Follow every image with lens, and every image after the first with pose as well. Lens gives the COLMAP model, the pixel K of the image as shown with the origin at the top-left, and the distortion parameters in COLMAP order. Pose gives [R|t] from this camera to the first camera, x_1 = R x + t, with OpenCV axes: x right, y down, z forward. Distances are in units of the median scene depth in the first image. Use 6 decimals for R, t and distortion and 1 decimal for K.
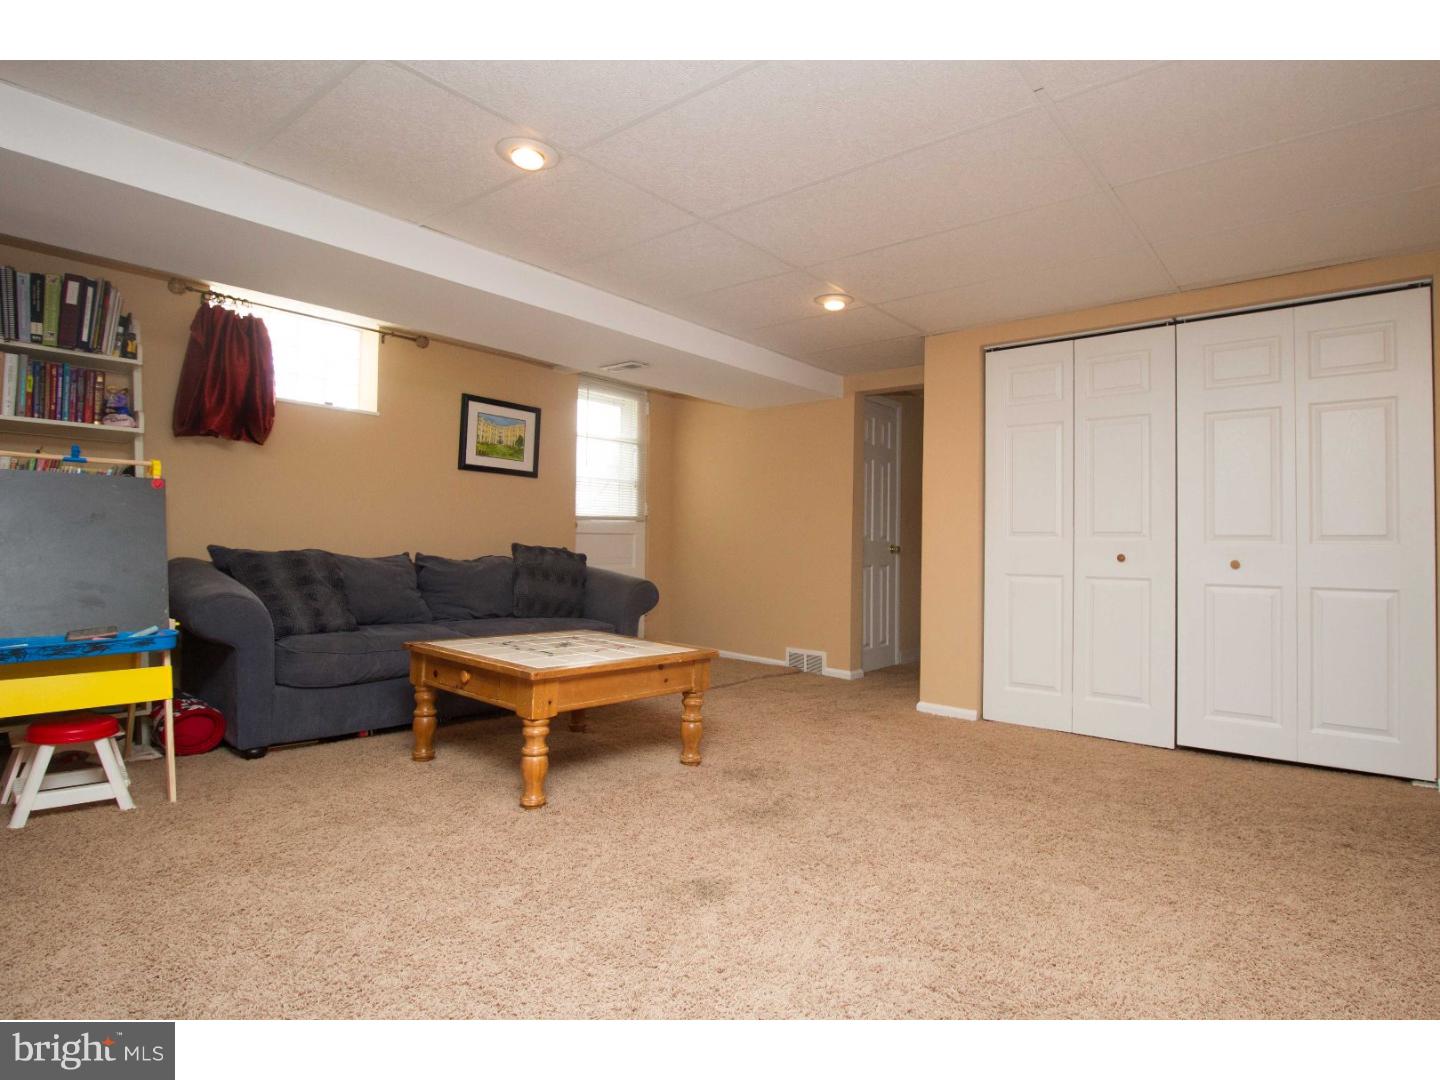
lens RADIAL K [[696.4, 0, 719.4], [0, 696.4, 536.3], [0, 0, 1]] dist [-0.004735, -0.002971]
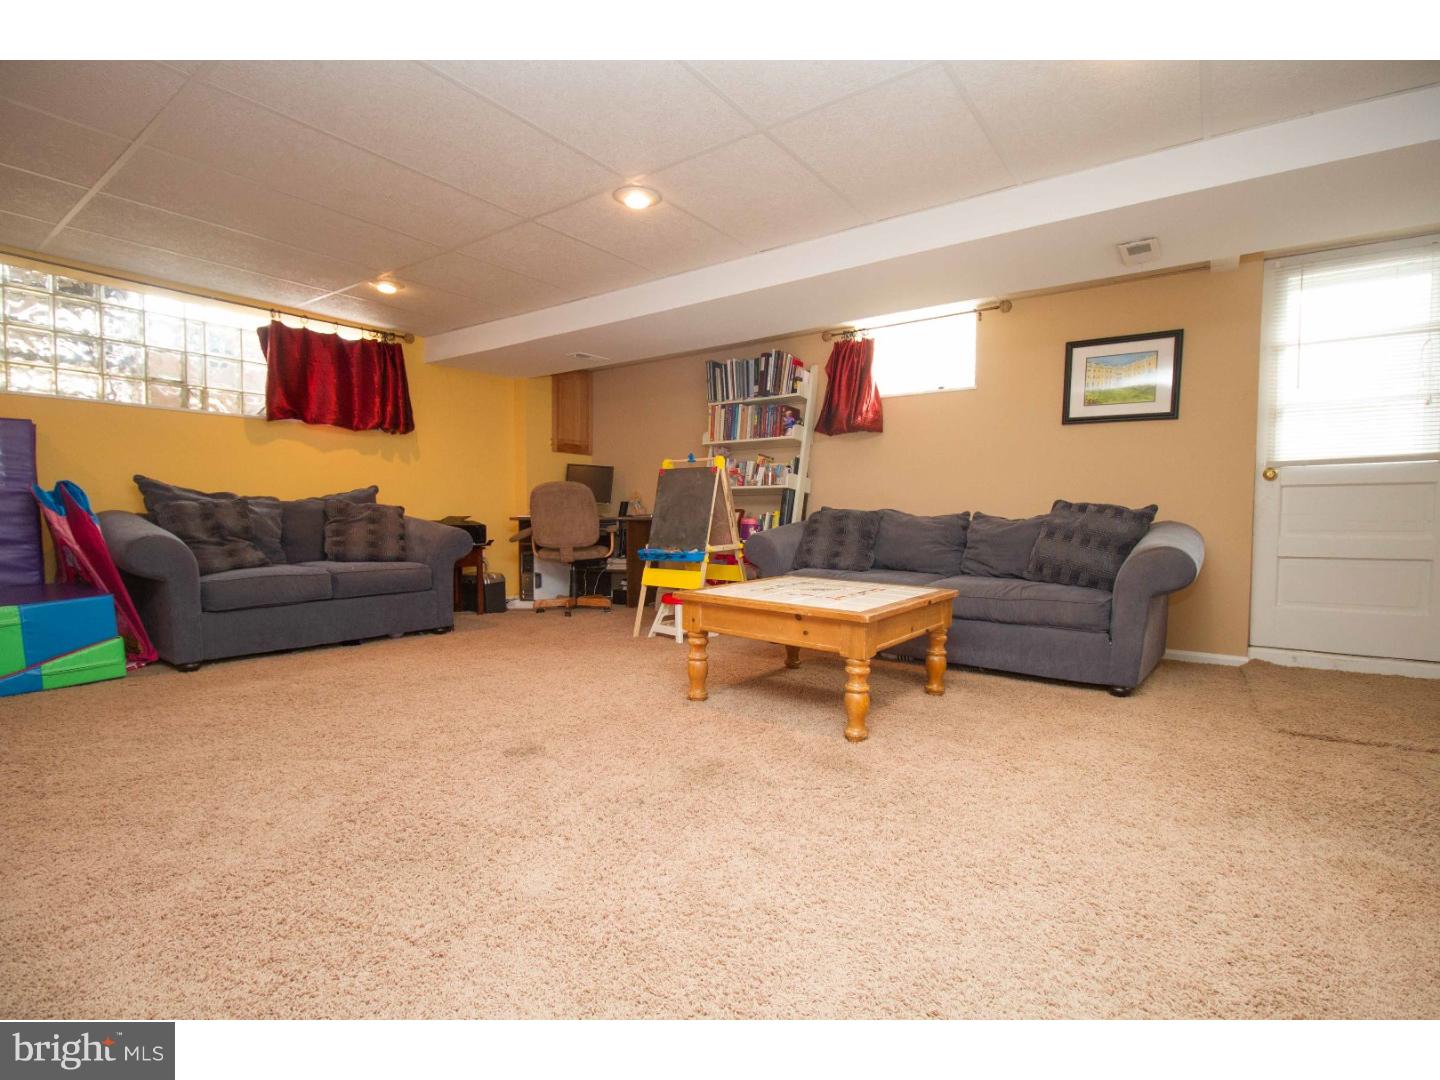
lens RADIAL K [[696.4, 0, 715.5], [0, 696.4, 542.3], [0, 0, 1]] dist [-0.004735, -0.002971]
pose [[0.119707, 0.026222, -0.992463, 0.571452], [0.014624, 0.999496, 0.028171, 0.033242], [0.992702, -0.017886, 0.119263, 0.469161]]
